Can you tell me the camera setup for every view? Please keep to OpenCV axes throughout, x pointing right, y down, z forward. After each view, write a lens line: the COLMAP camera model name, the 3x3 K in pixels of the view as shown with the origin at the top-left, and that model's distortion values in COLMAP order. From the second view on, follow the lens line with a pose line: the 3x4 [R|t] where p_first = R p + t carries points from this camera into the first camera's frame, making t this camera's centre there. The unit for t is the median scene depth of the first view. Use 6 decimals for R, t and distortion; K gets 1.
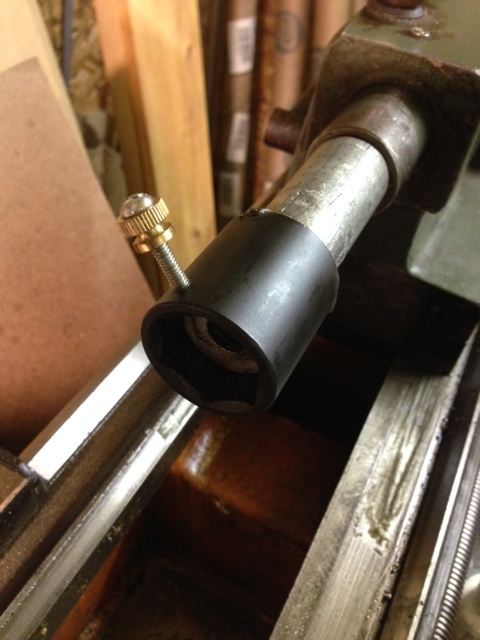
lens RADIAL K [[593.4, 0, 240.0], [0, 593.4, 320.0], [0, 0, 1]] dist [0.112645, -0.214419]
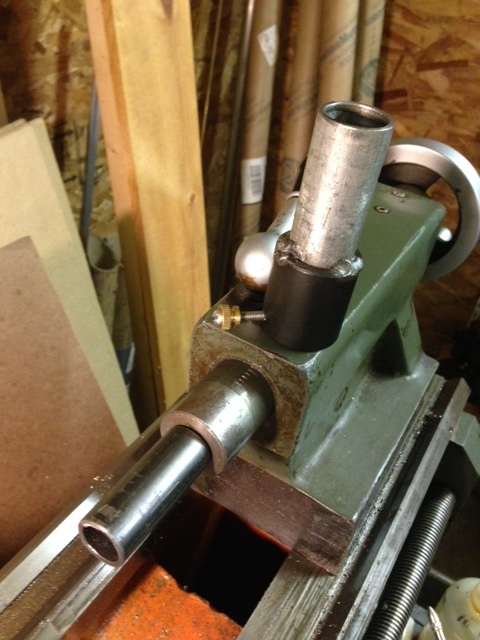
lens RADIAL K [[593.4, 0, 240.0], [0, 593.4, 320.0], [0, 0, 1]] dist [0.112645, -0.214419]
pose [[0.996837, 0.053674, -0.058616, 0.137991], [-0.061166, 0.989015, -0.134565, -0.136358], [0.050749, 0.137725, 0.989170, -0.104258]]
